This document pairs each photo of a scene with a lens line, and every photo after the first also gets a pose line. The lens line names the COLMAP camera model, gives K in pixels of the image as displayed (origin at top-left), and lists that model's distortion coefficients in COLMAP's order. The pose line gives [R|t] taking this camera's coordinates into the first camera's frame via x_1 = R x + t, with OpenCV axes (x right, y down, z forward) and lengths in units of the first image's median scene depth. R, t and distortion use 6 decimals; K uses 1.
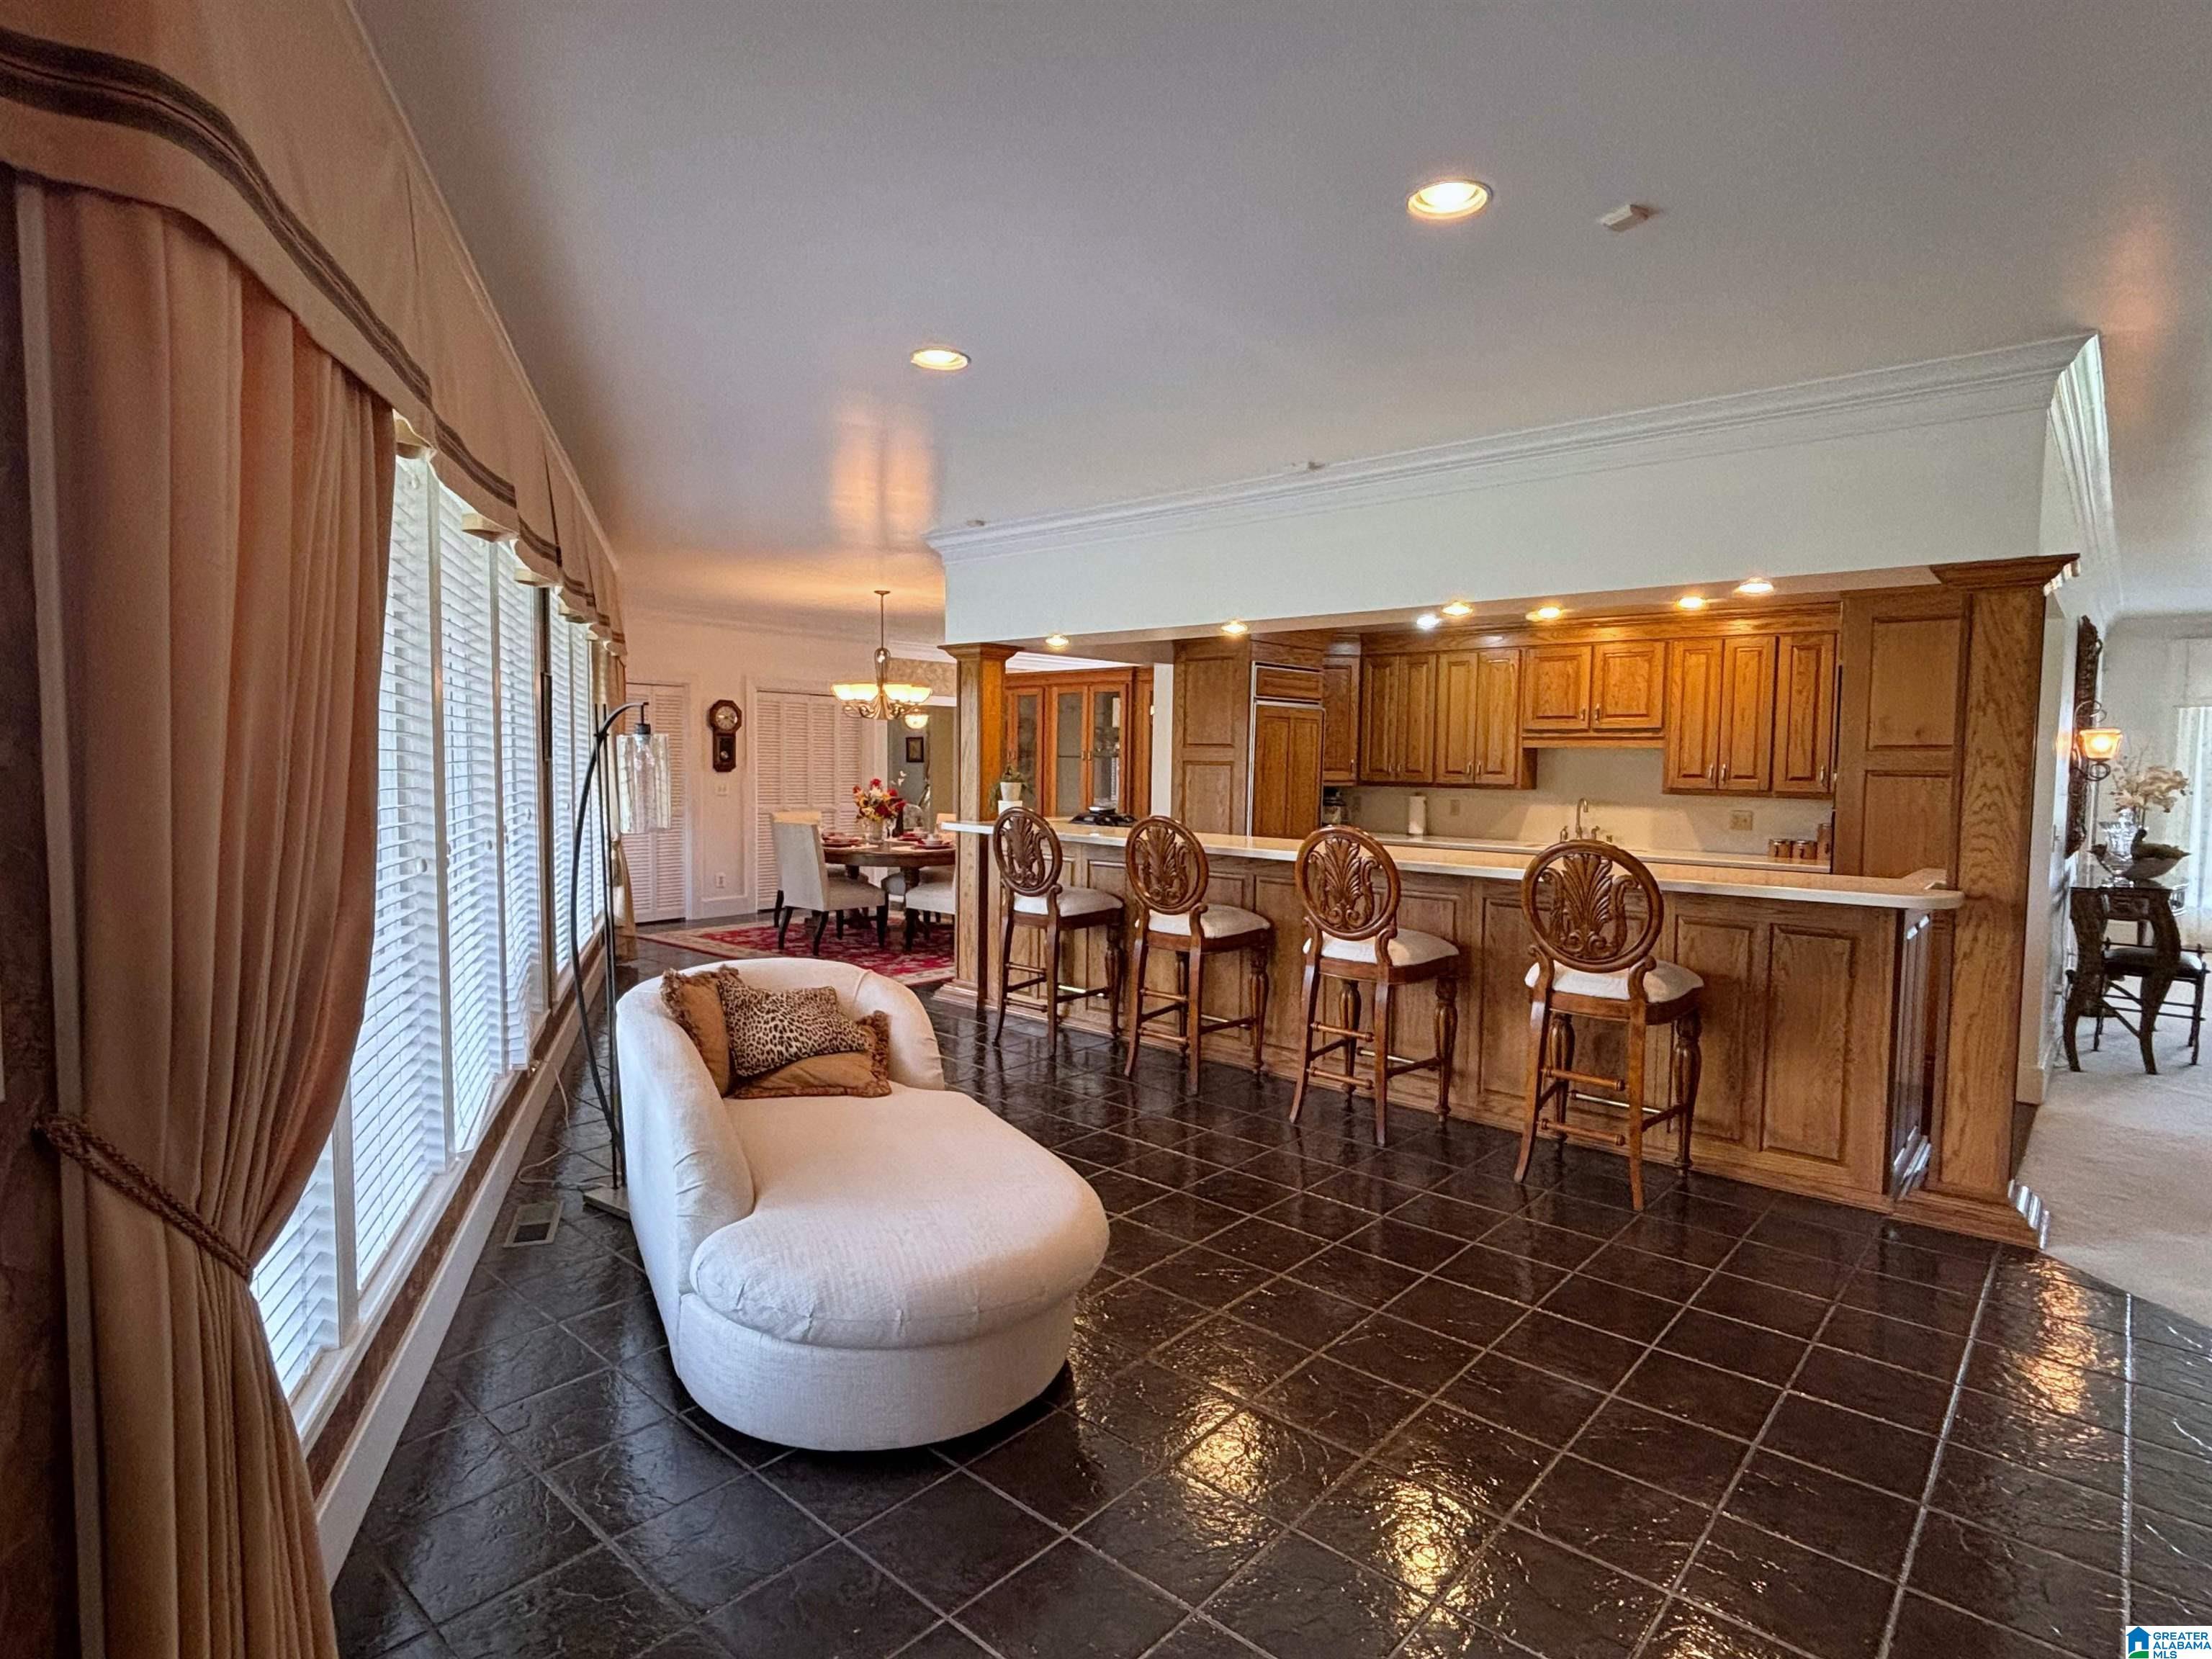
lens RADIAL K [[1142.7, 0, 1071.6], [0, 1142.7, 834.3], [0, 0, 1]] dist [-0.038476, -0.000088]
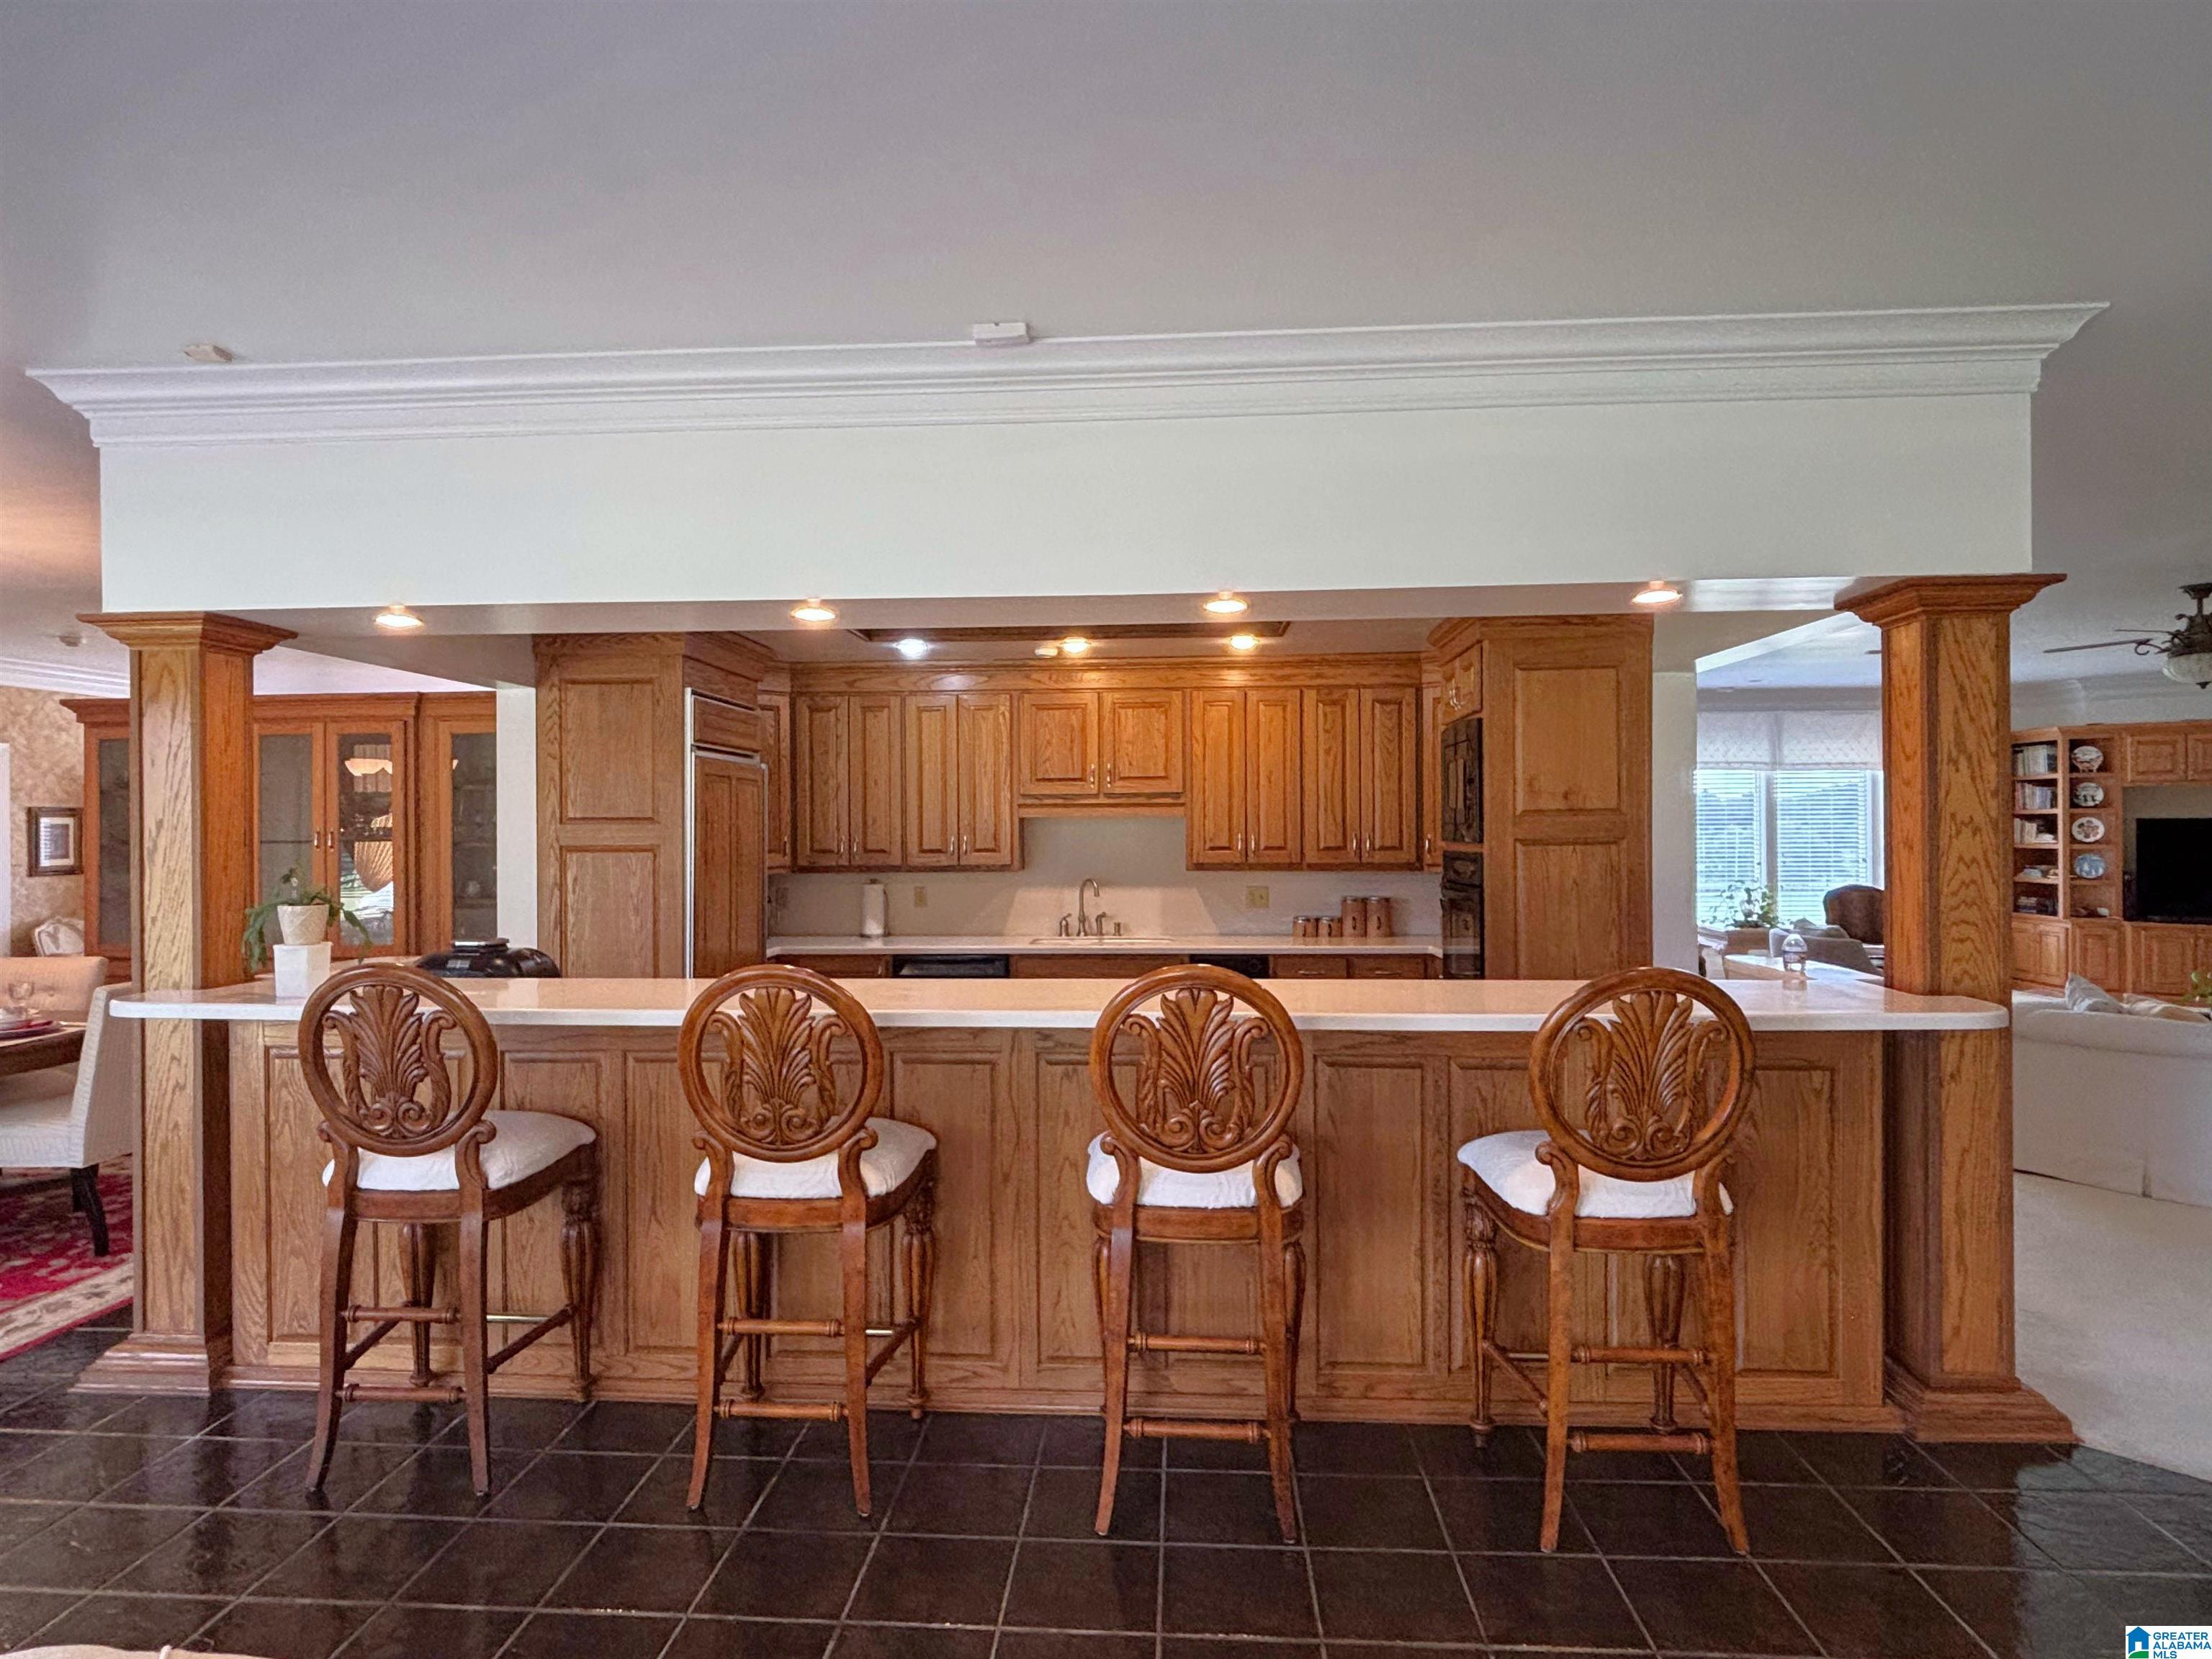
lens RADIAL K [[1212.0, 0, 1093.4], [0, 1212.0, 828.7], [0, 0, 1]] dist [-0.000679, -0.004314]
pose [[0.778518, -0.016720, 0.627399, -0.105546], [0.058321, 0.997247, -0.045792, -0.032154], [-0.624906, 0.072241, 0.777350, 0.371527]]
